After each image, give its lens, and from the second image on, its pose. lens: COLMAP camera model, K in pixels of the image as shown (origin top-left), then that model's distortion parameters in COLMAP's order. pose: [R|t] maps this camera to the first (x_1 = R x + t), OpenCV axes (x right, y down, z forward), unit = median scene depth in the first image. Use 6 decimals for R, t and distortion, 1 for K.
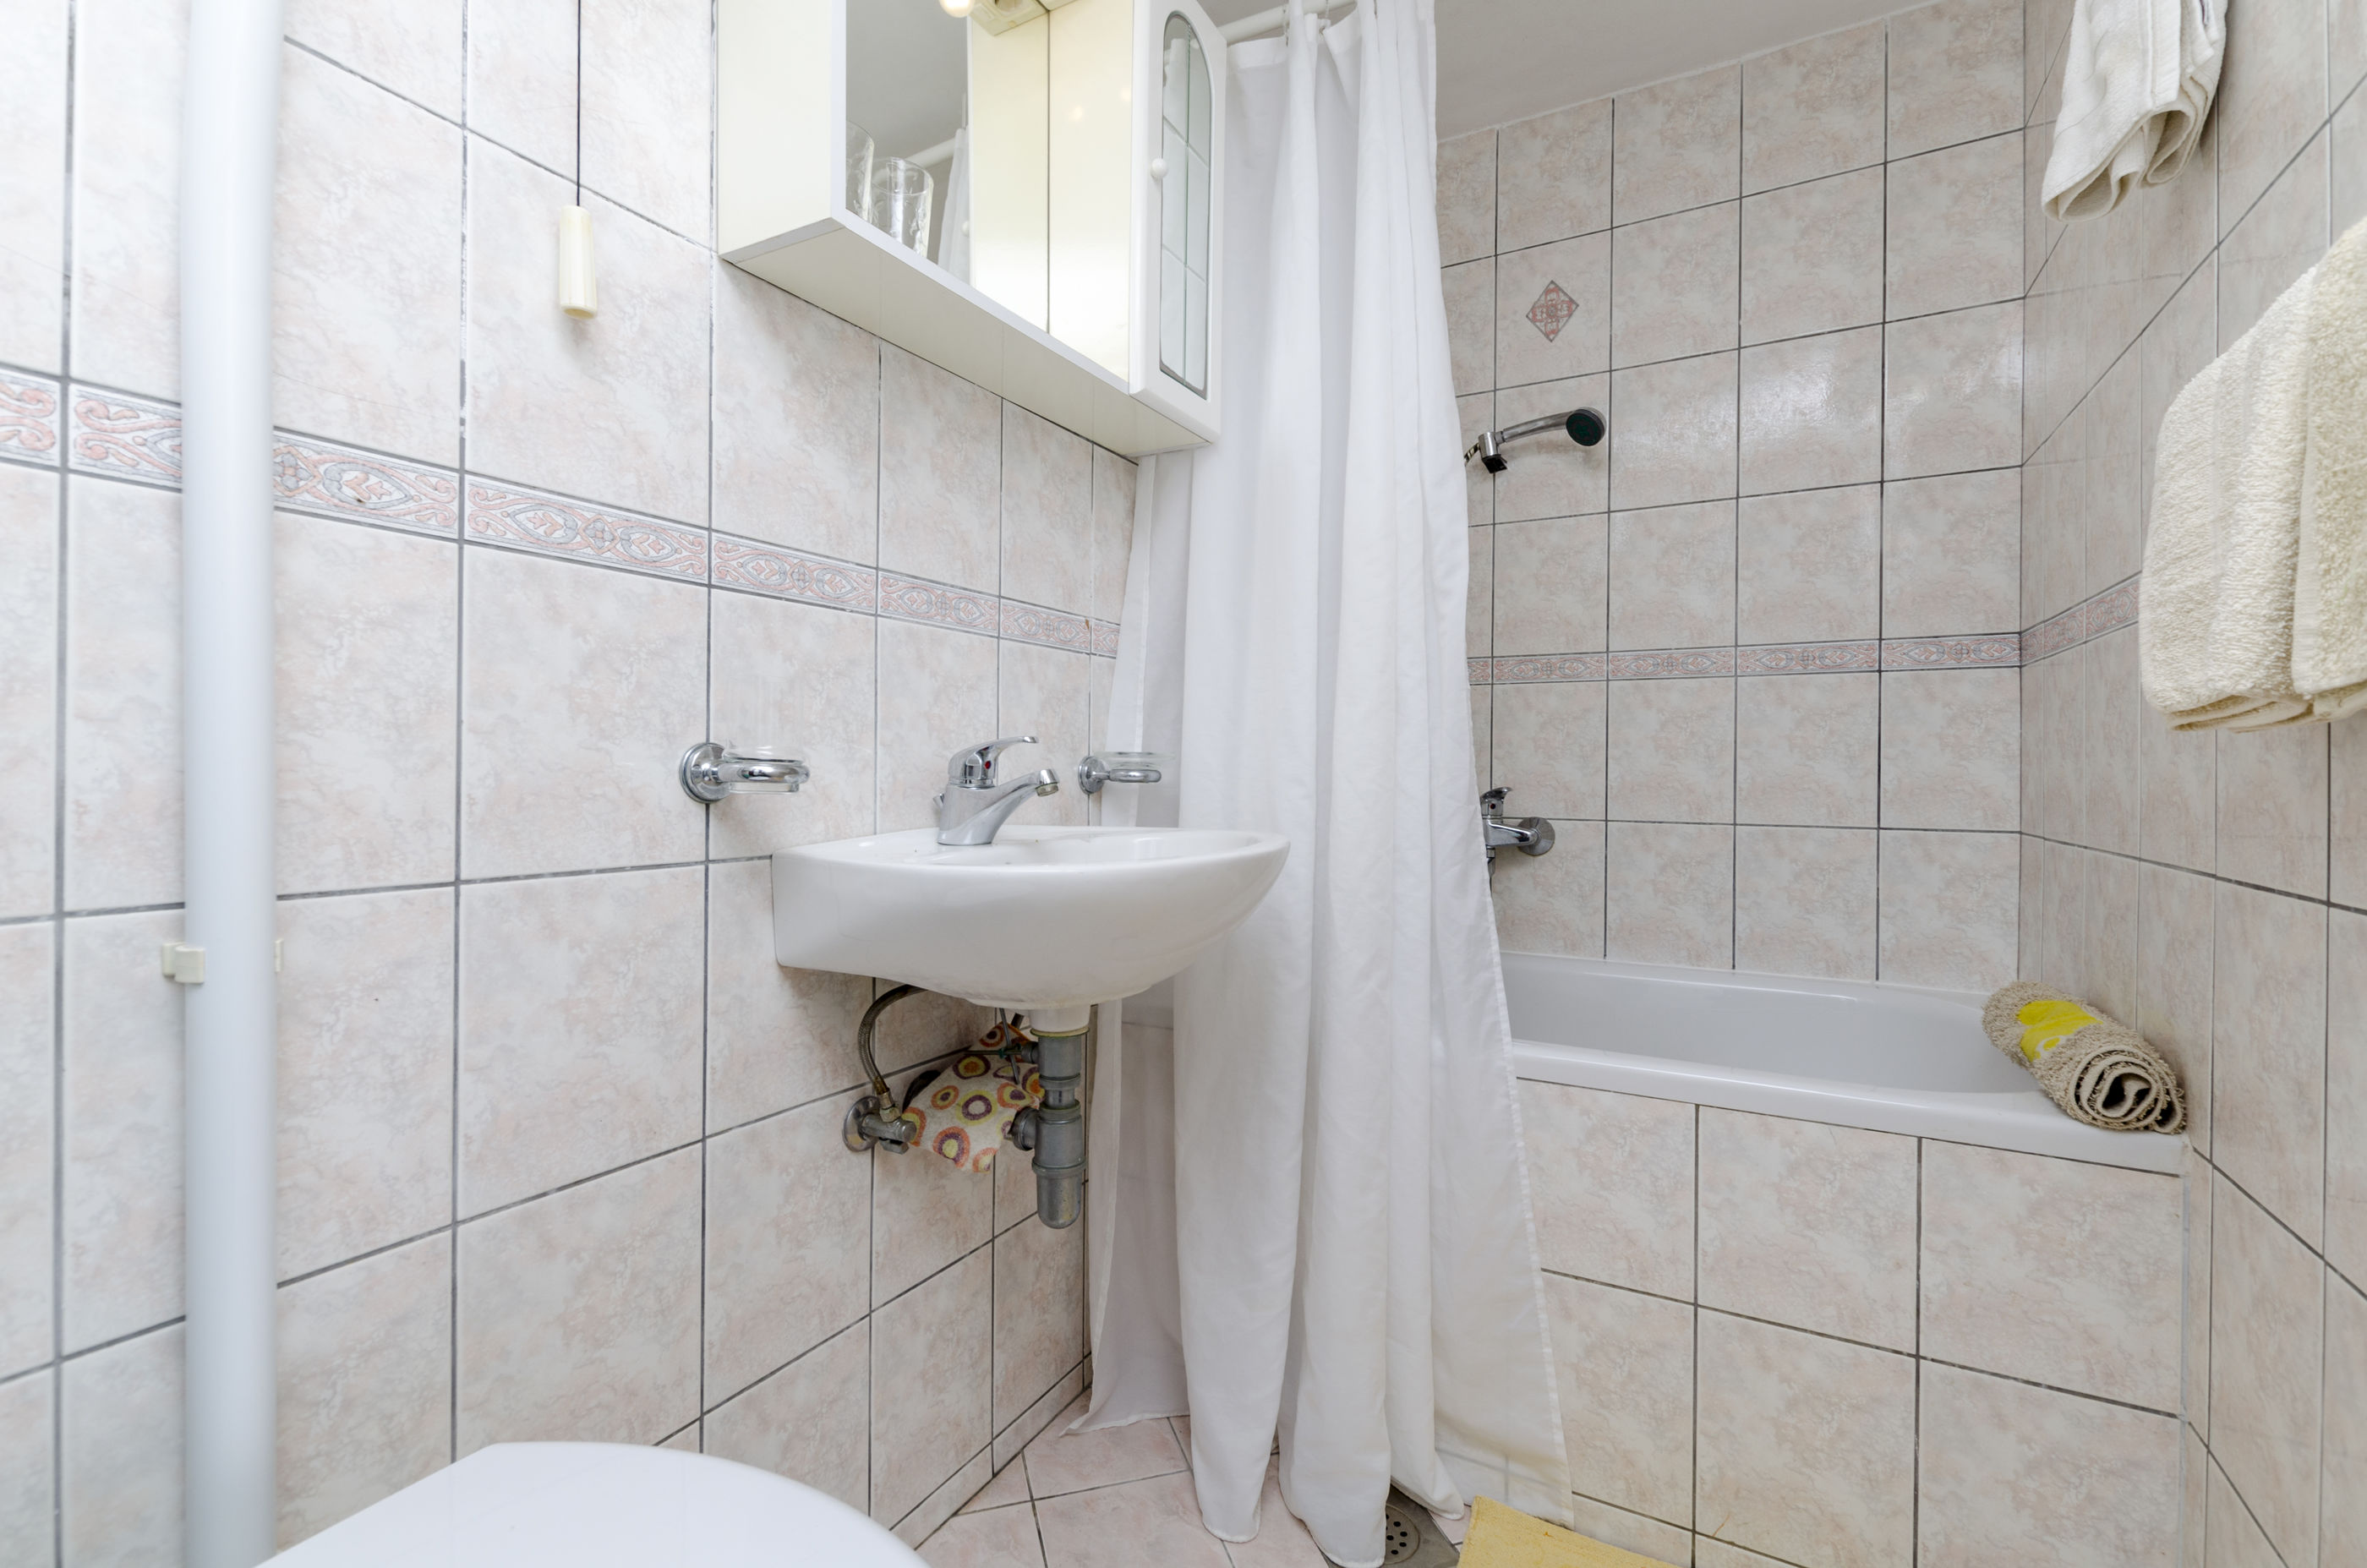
lens RADIAL K [[1010.0, 0, 1183.5], [0, 1010.0, 784.0], [0, 0, 1]] dist [0.006411, -0.004830]
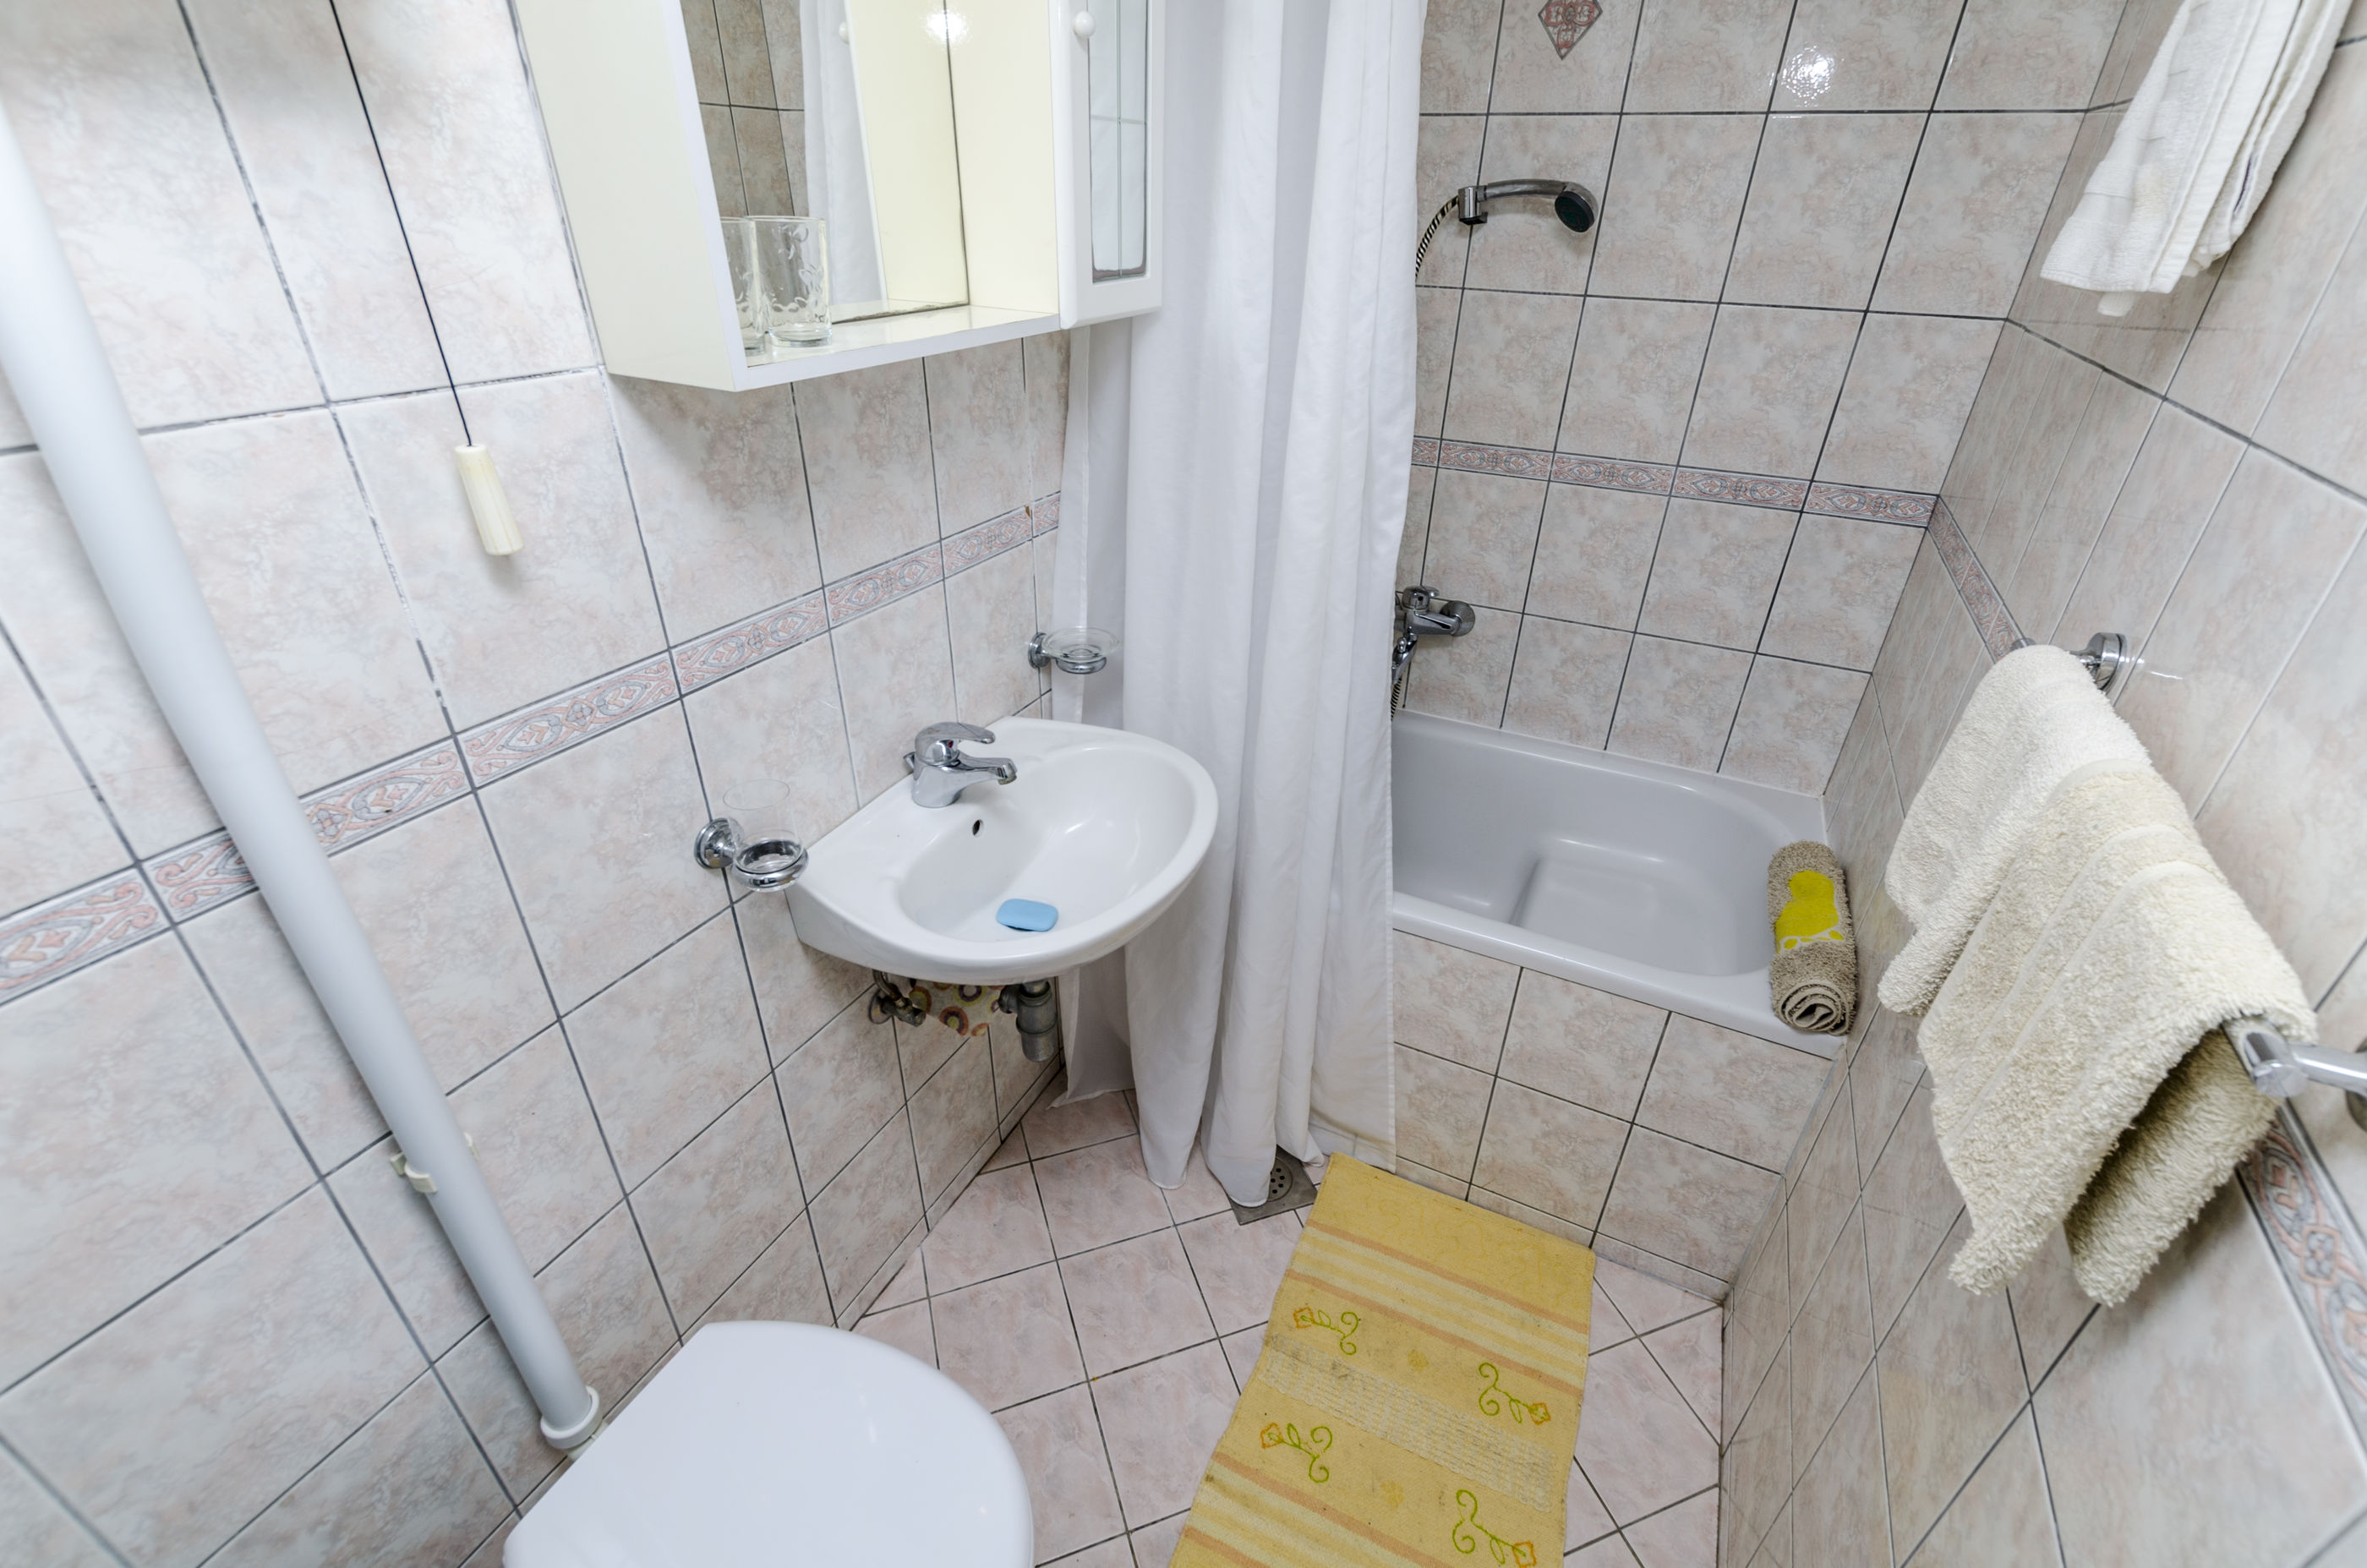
lens RADIAL K [[1010.2, 0, 1183.5], [0, 1010.2, 784.0], [0, 0, 1]] dist [0.011534, -0.009090]
pose [[0.998663, -0.014050, 0.049752, 0.005378], [-0.012382, 0.869354, 0.494034, -0.479624], [-0.050194, -0.493989, 0.868018, -0.001474]]
